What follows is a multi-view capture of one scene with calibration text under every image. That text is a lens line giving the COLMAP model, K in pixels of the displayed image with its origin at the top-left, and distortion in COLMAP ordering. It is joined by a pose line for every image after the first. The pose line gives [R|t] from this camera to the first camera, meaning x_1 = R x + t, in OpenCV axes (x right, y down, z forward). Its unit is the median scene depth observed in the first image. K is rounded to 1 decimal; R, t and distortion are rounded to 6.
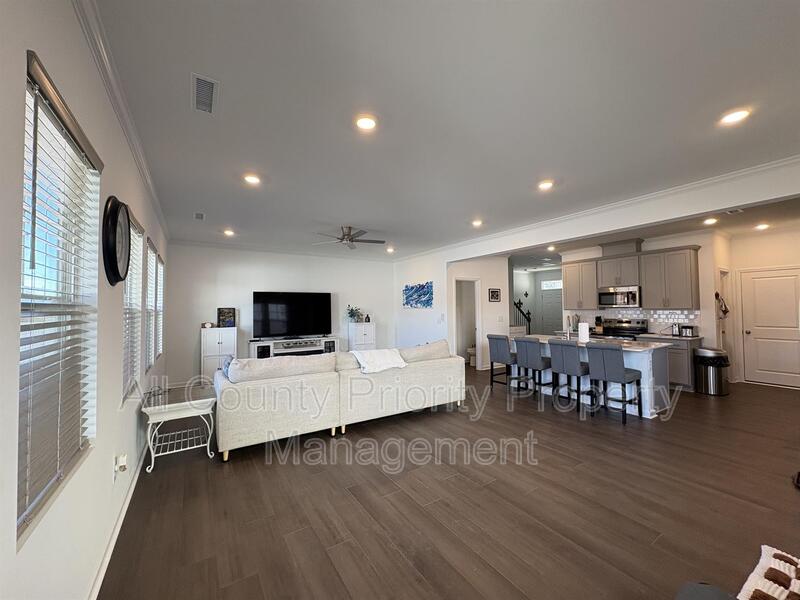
lens RADIAL K [[319.0, 0, 396.8], [0, 319.0, 300.0], [0, 0, 1]] dist [0.000882, 0.000035]
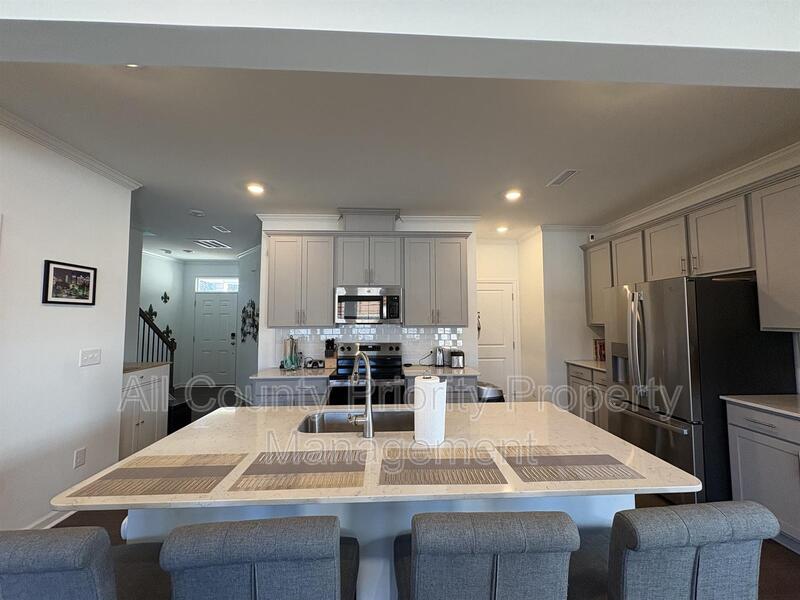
lens RADIAL K [[319.0, 0, 399.0], [0, 319.0, 299.7], [0, 0, 1]] dist [0.000882, 0.000035]
pose [[0.503226, 0.058707, 0.862159, 0.200011], [-0.026030, 0.998267, -0.052782, 0.008596], [-0.863763, 0.004120, 0.503882, 0.566191]]
